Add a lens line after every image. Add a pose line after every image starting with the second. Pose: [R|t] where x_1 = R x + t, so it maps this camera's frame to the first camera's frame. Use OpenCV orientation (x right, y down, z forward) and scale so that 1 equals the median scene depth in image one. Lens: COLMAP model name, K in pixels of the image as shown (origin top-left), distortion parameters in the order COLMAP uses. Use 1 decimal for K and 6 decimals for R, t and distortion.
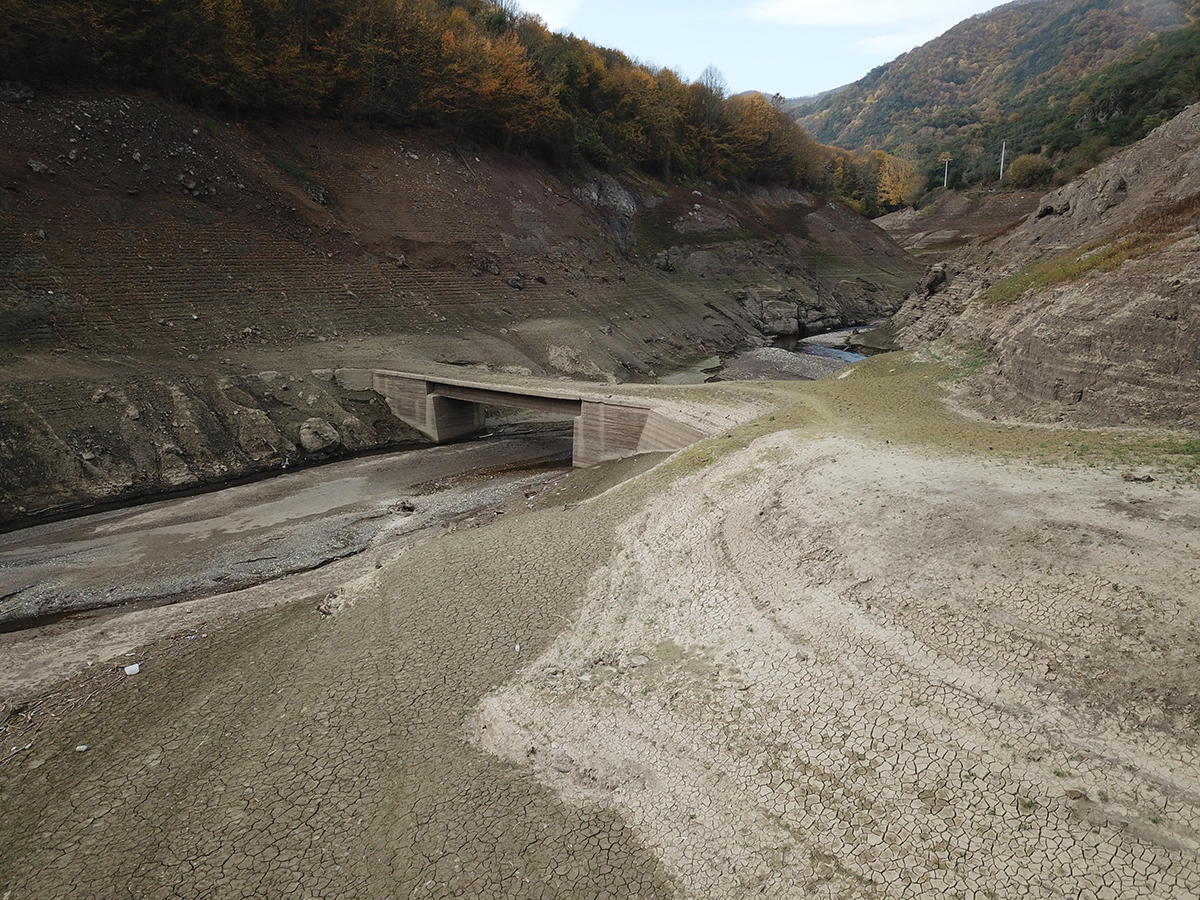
lens RADIAL K [[941.1, 0, 600.0], [0, 941.1, 450.0], [0, 0, 1]] dist [0.044177, -0.004834]
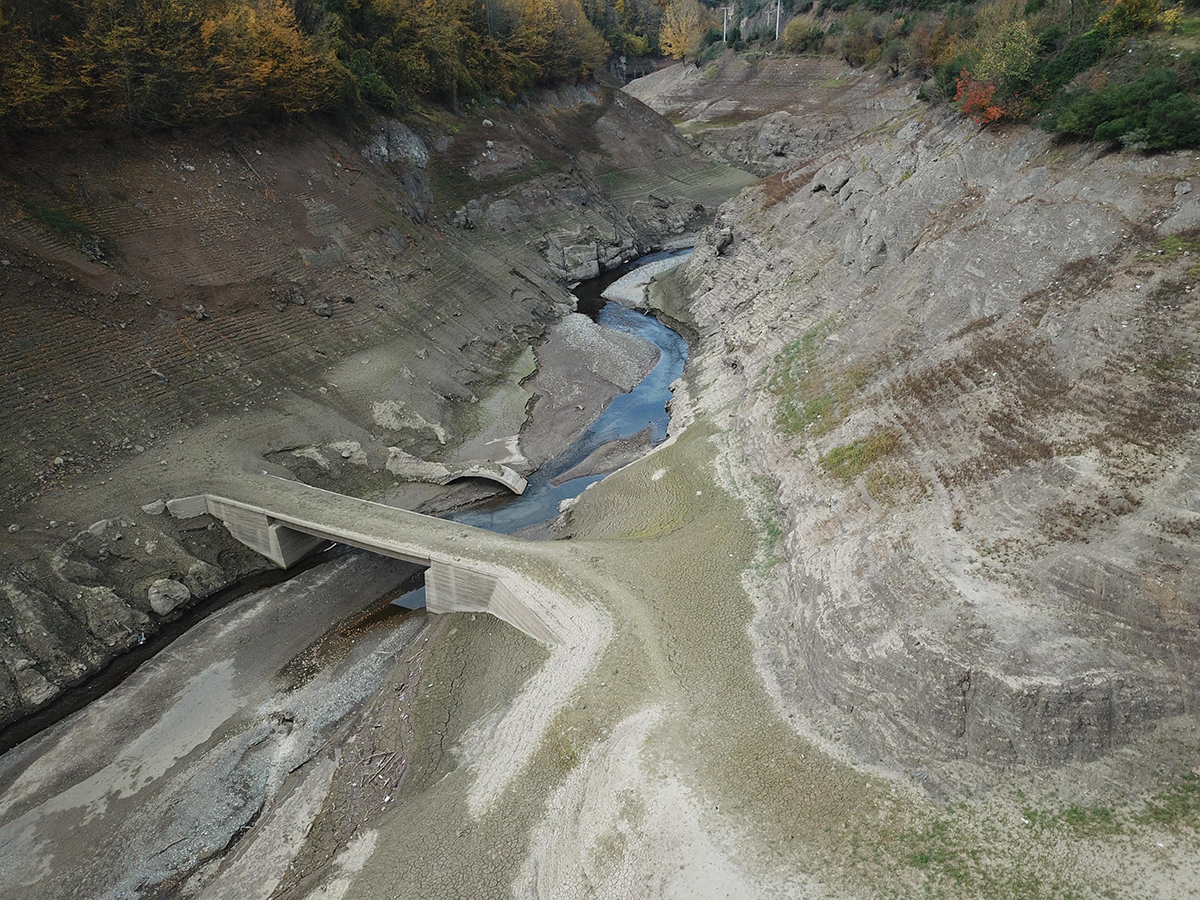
lens RADIAL K [[941.1, 0, 600.0], [0, 941.1, 450.0], [0, 0, 1]] dist [0.044177, -0.004834]
pose [[0.974712, -0.101301, 0.199184, -0.018160], [0.056340, 0.973955, 0.219631, -0.217684], [-0.216245, -0.202855, 0.955033, -0.031303]]
